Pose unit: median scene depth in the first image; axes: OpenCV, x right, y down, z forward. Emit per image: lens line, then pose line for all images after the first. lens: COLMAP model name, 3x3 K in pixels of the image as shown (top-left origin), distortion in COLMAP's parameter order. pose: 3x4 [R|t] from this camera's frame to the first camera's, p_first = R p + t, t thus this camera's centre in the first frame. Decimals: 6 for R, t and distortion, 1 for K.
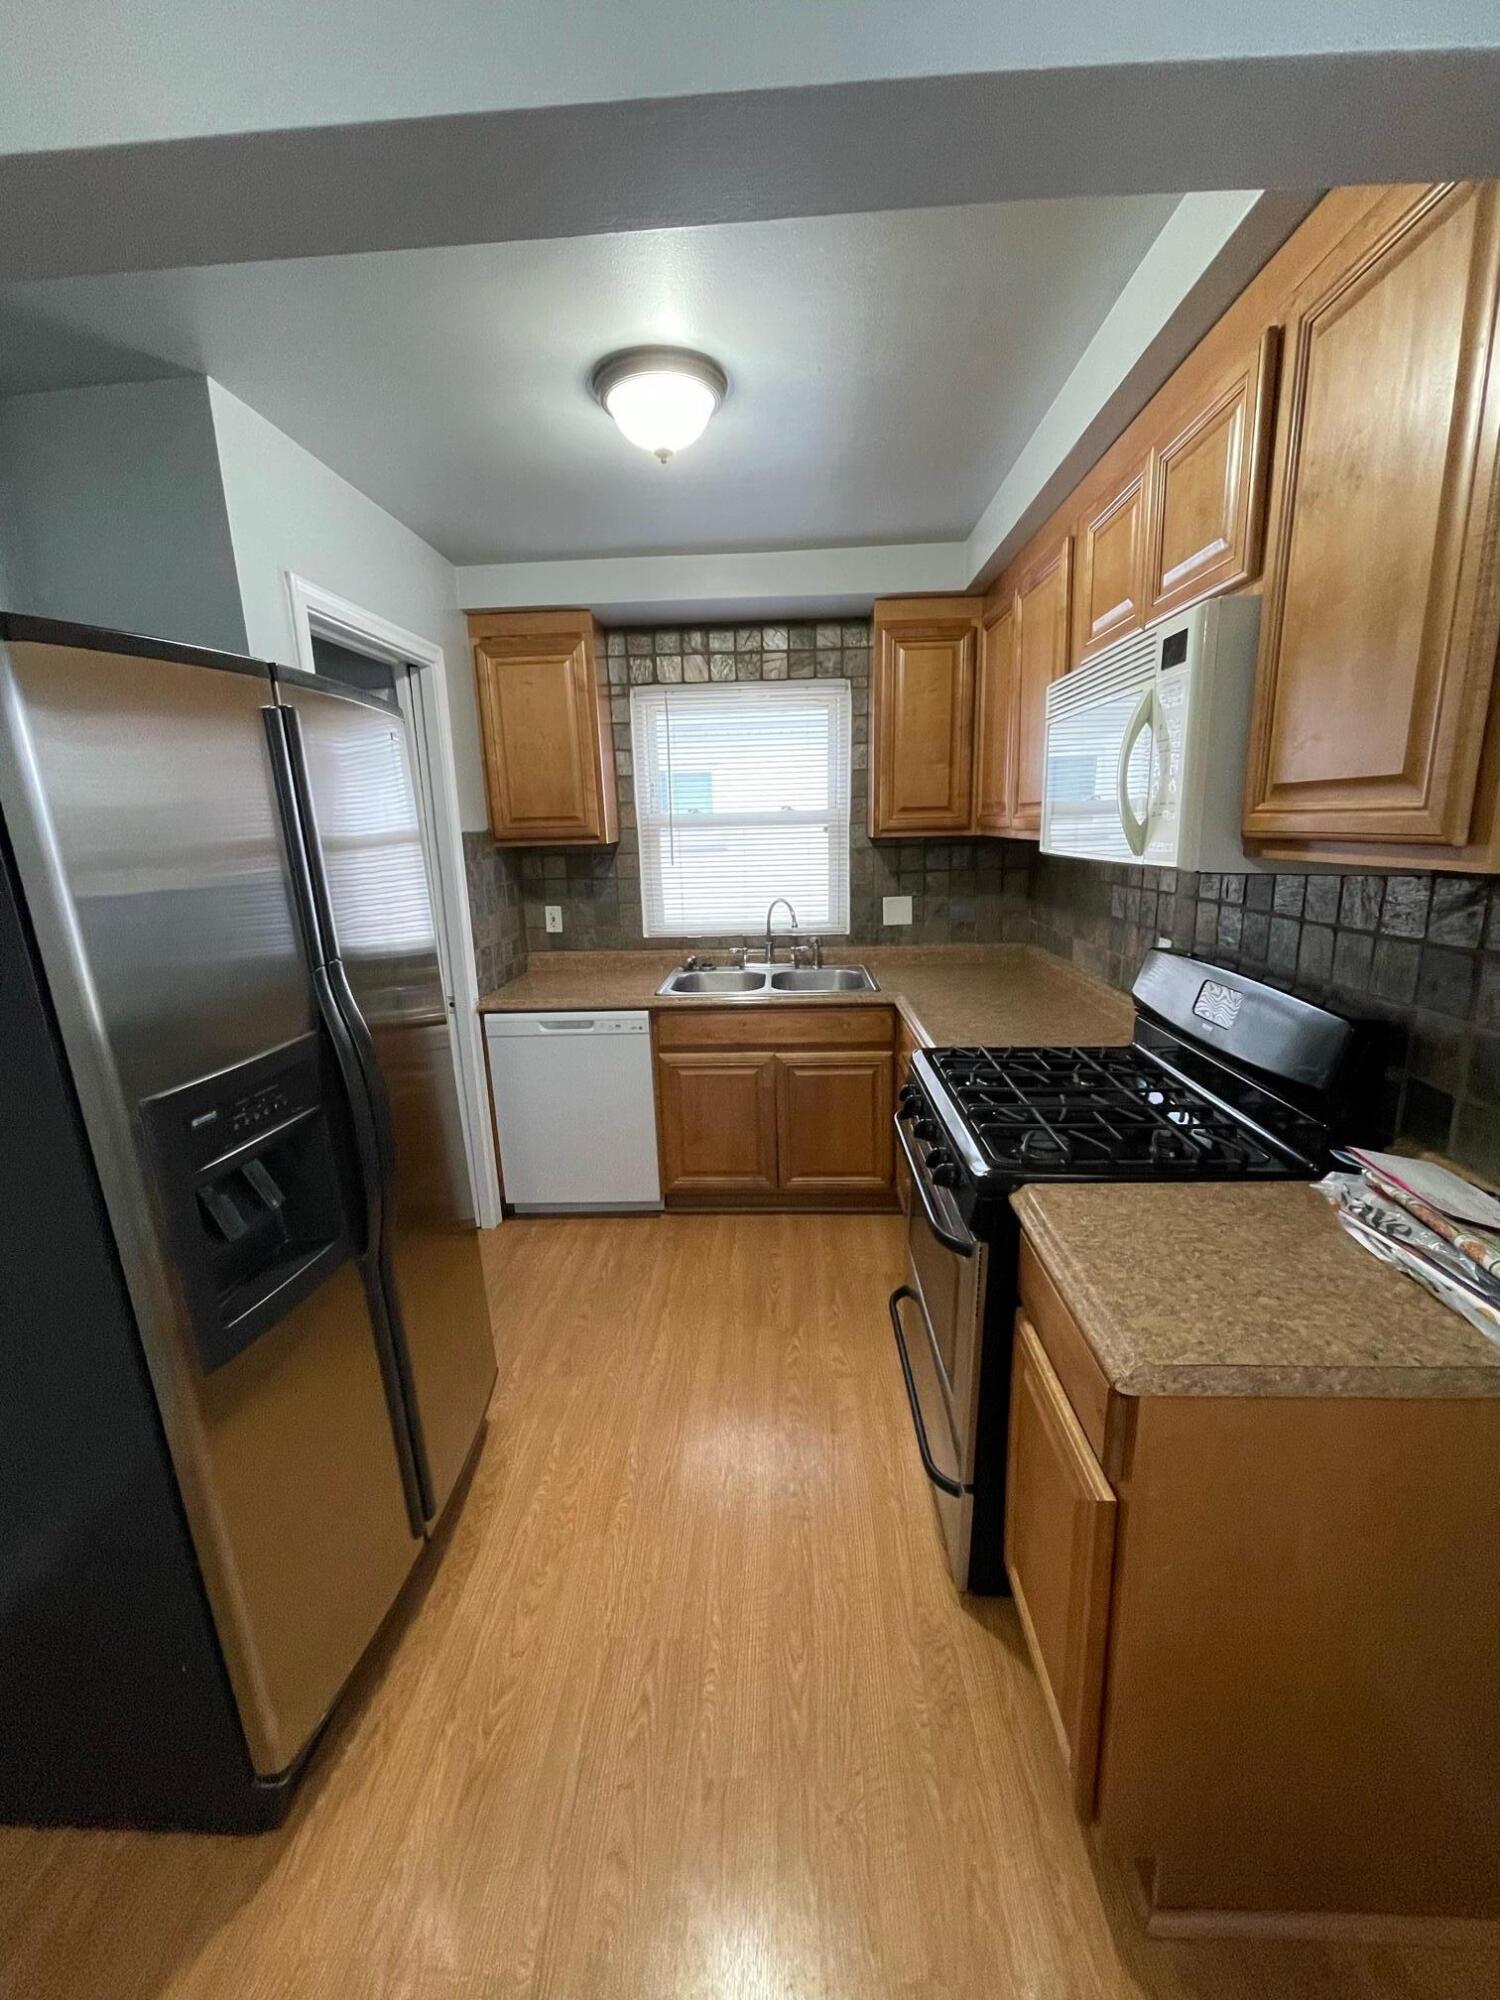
lens RADIAL K [[803.4, 0, 755.3], [0, 803.4, 995.7], [0, 0, 1]] dist [-0.004775, -0.001092]
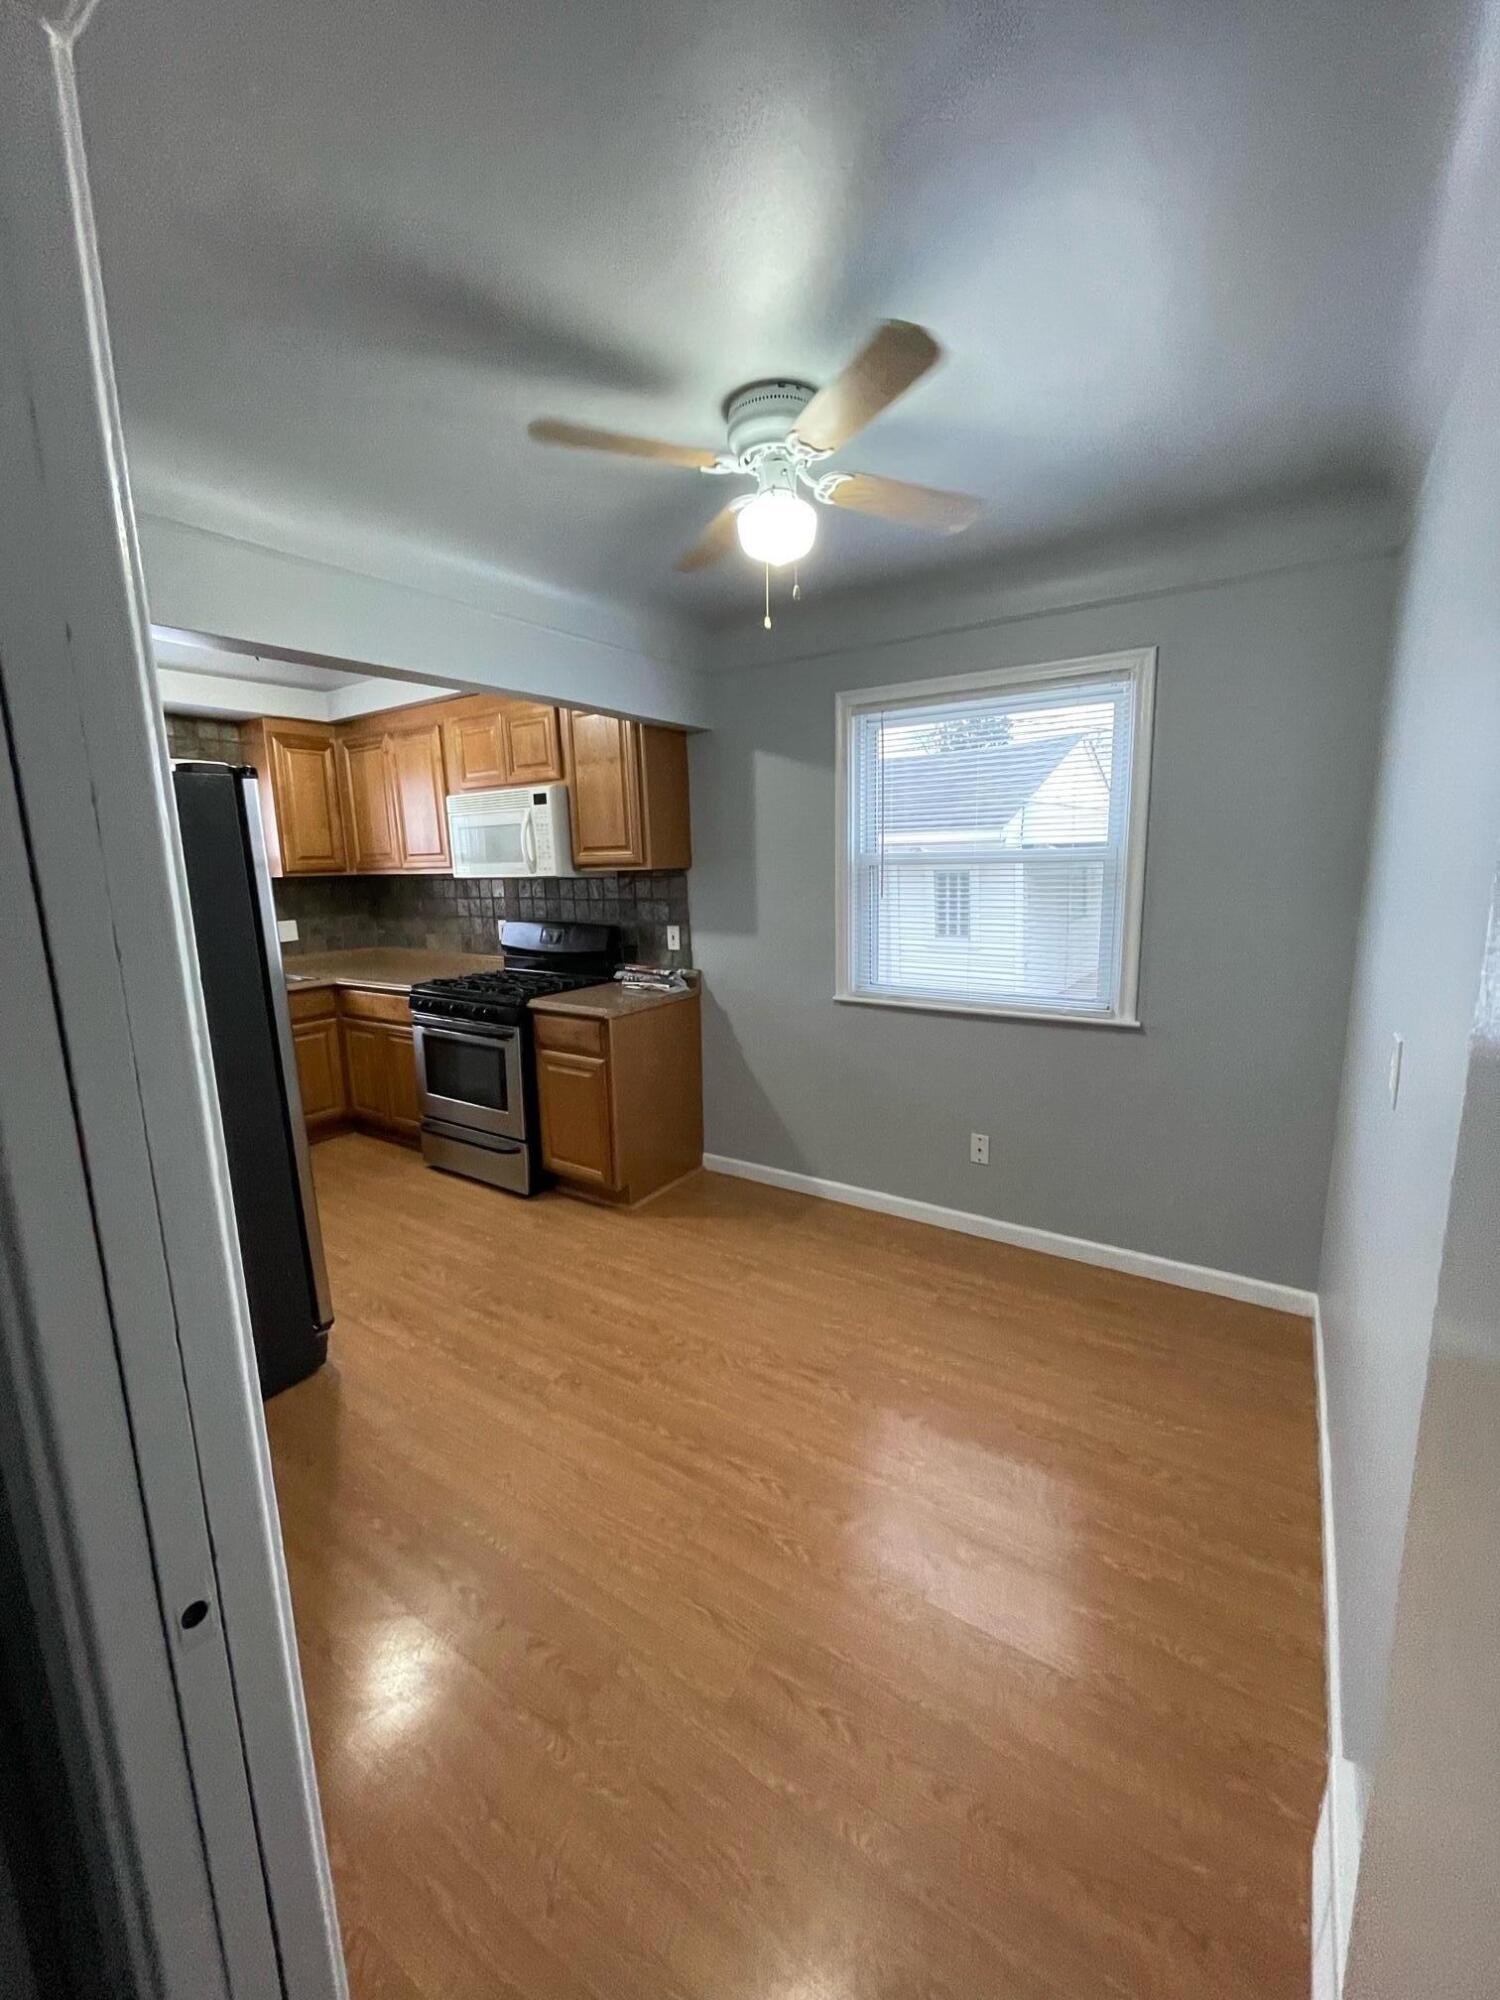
lens RADIAL K [[803.4, 0, 746.6], [0, 803.4, 995.2], [0, 0, 1]] dist [-0.004775, -0.001092]
pose [[0.524634, -0.131358, 0.841133, -0.904703], [0.191248, 0.980956, 0.033908, 0.165638], [-0.829568, 0.143076, 0.539765, -0.593441]]
